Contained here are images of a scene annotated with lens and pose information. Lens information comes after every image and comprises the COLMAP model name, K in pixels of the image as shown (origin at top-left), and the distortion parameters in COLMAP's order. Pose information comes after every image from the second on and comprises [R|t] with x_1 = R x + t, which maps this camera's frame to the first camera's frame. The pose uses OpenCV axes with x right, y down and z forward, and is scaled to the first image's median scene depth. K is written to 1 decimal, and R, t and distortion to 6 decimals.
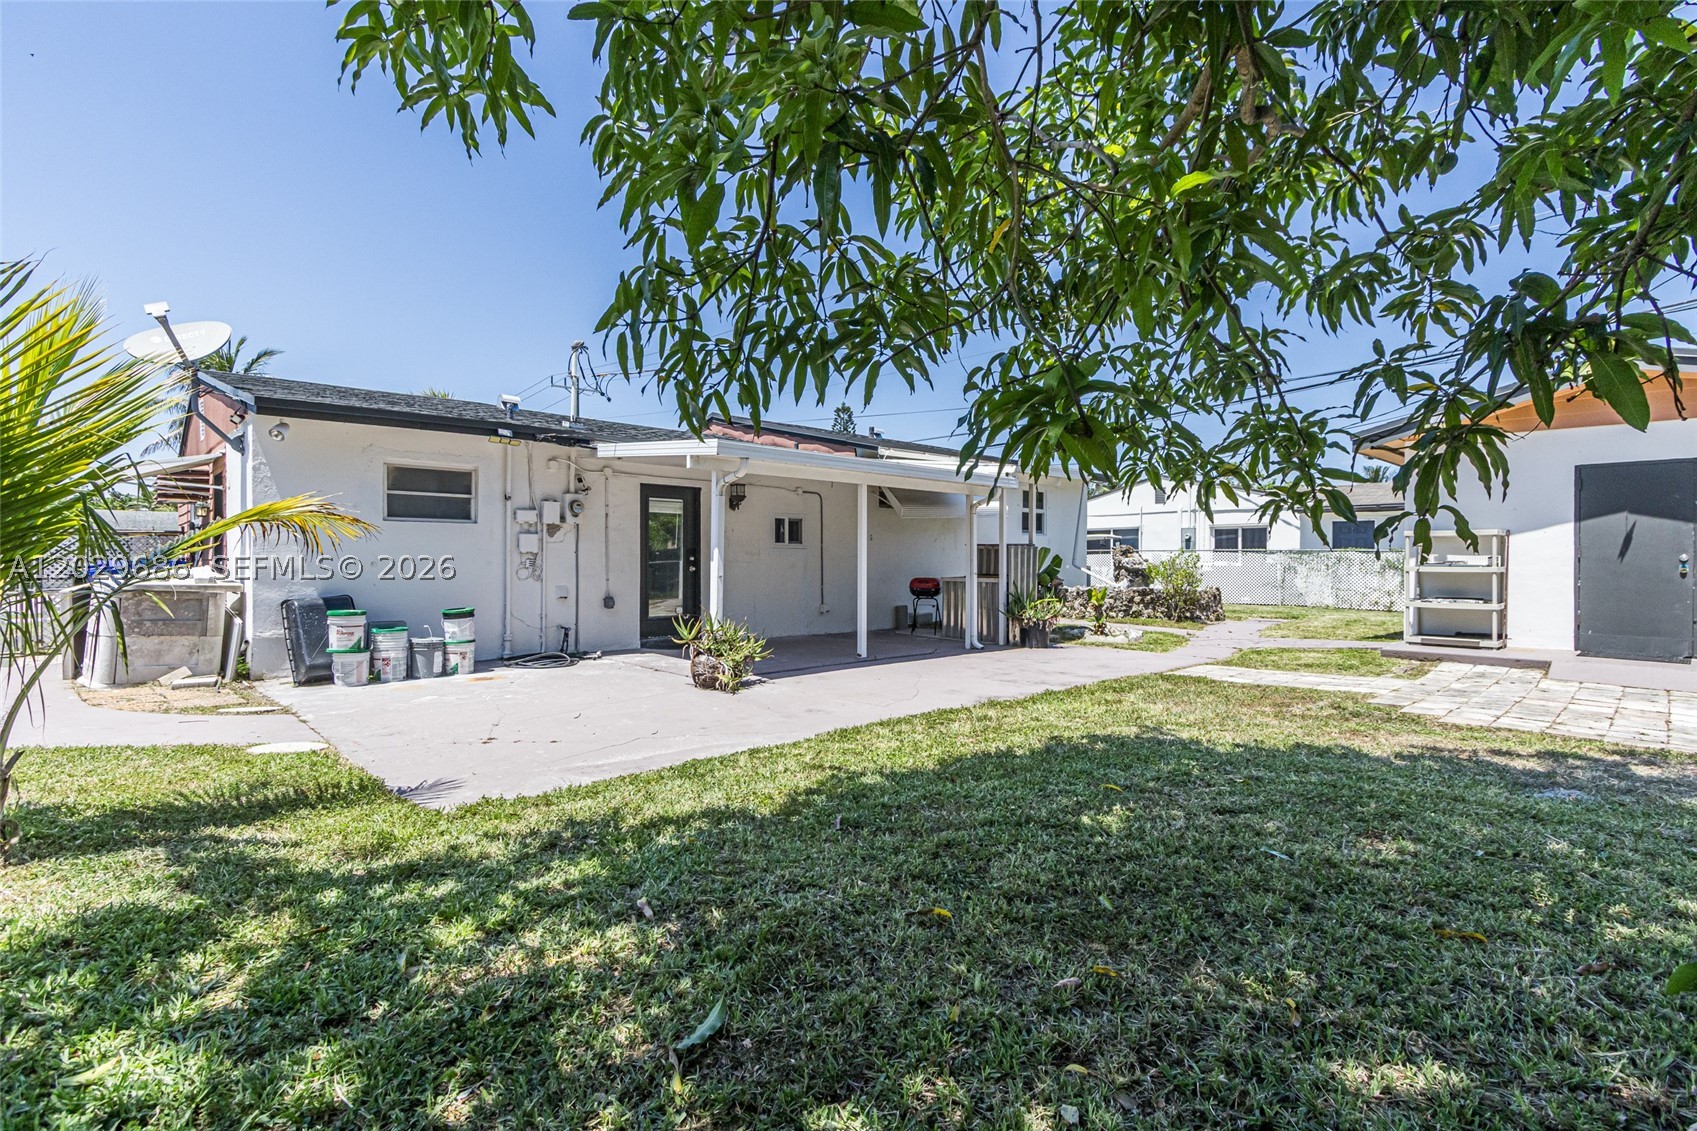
lens RADIAL K [[799.1, 0, 865.0], [0, 799.1, 559.4], [0, 0, 1]] dist [0.000217, 0.000051]
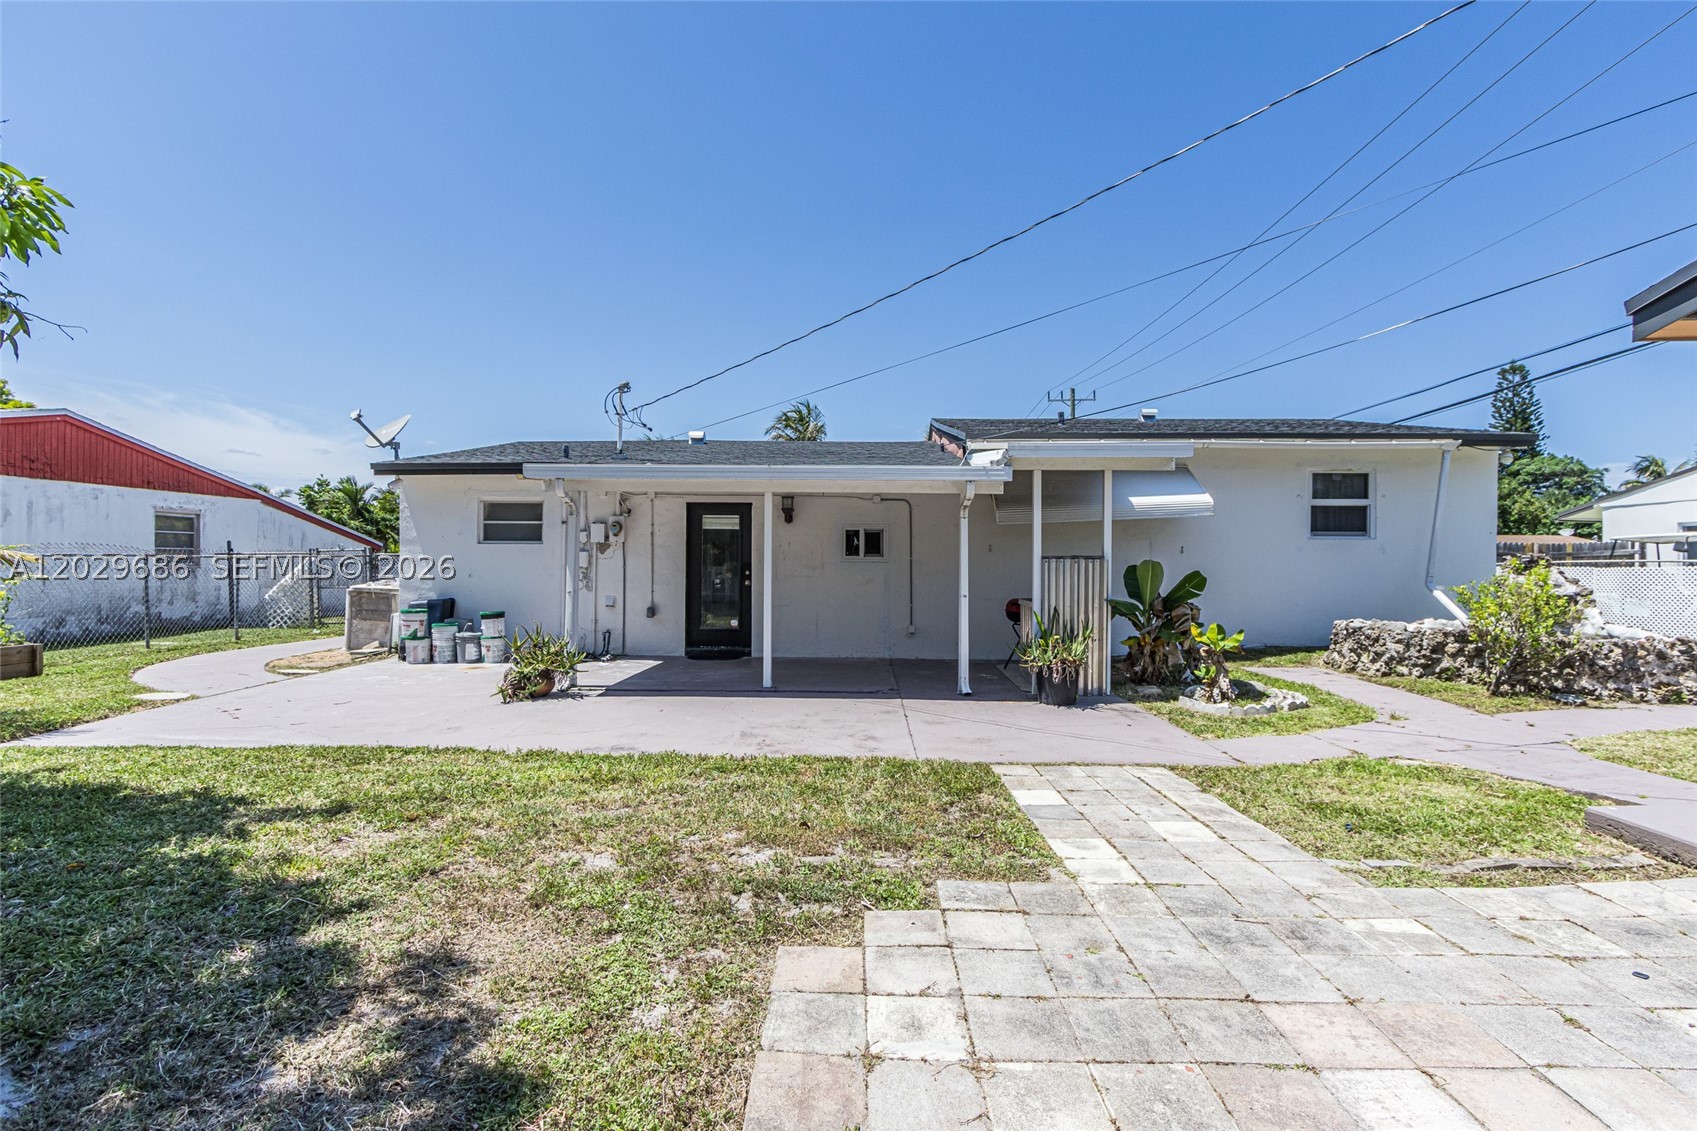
lens RADIAL K [[791.5, 0, 845.5], [0, 791.5, 564.3], [0, 0, 1]] dist [0.002634, 0.000537]
pose [[0.701999, 0.003537, -0.712169, 0.649855], [-0.003399, 0.999993, 0.001617, -0.015006], [0.712170, 0.001285, 0.702006, 0.418885]]
